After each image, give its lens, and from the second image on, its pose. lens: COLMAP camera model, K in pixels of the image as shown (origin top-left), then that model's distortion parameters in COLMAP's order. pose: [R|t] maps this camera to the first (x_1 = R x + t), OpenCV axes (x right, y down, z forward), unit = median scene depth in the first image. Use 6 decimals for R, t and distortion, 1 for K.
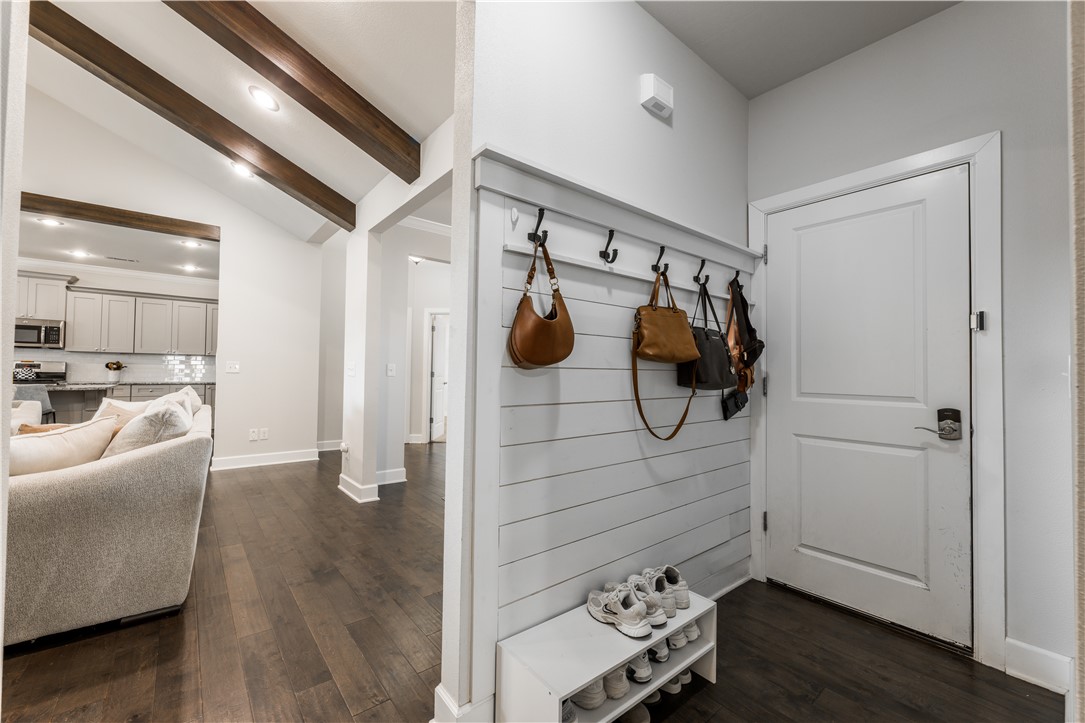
lens RADIAL K [[436.6, 0, 539.0], [0, 436.6, 362.2], [0, 0, 1]] dist [-0.001446, 0.000544]
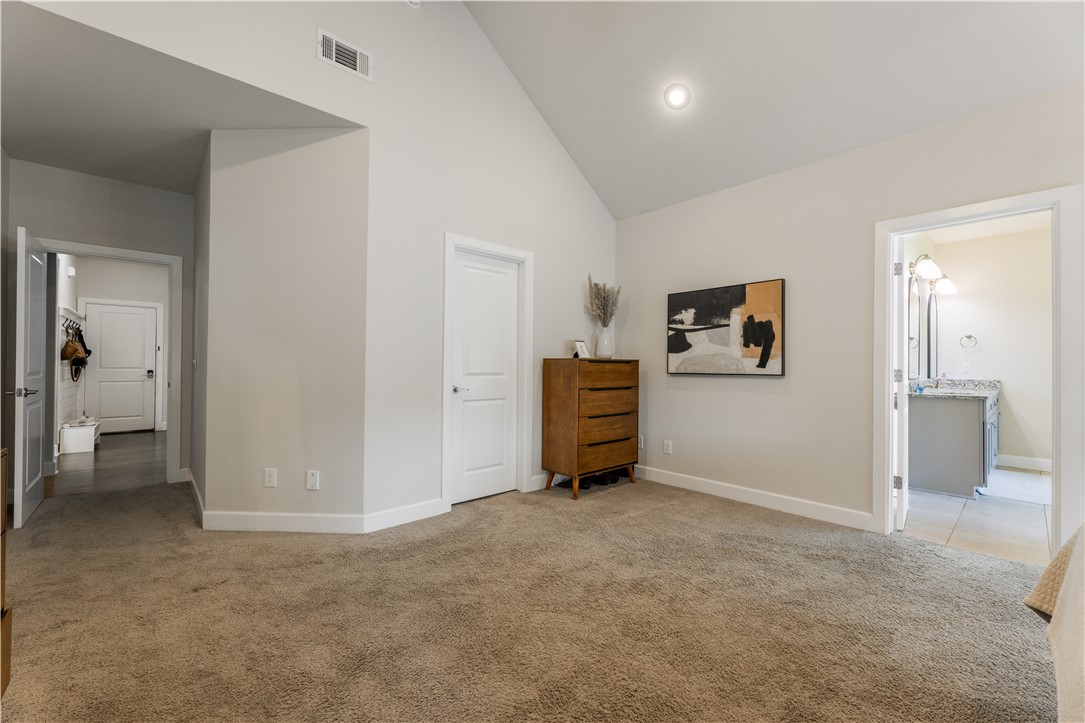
lens RADIAL K [[436.6, 0, 539.0], [0, 436.6, 362.2], [0, 0, 1]] dist [-0.001446, 0.000544]
pose [[-0.042911, -0.006184, 0.999060, -3.147965], [-0.028702, 0.999576, 0.004954, -0.083242], [-0.998667, -0.028462, -0.043070, -2.334695]]
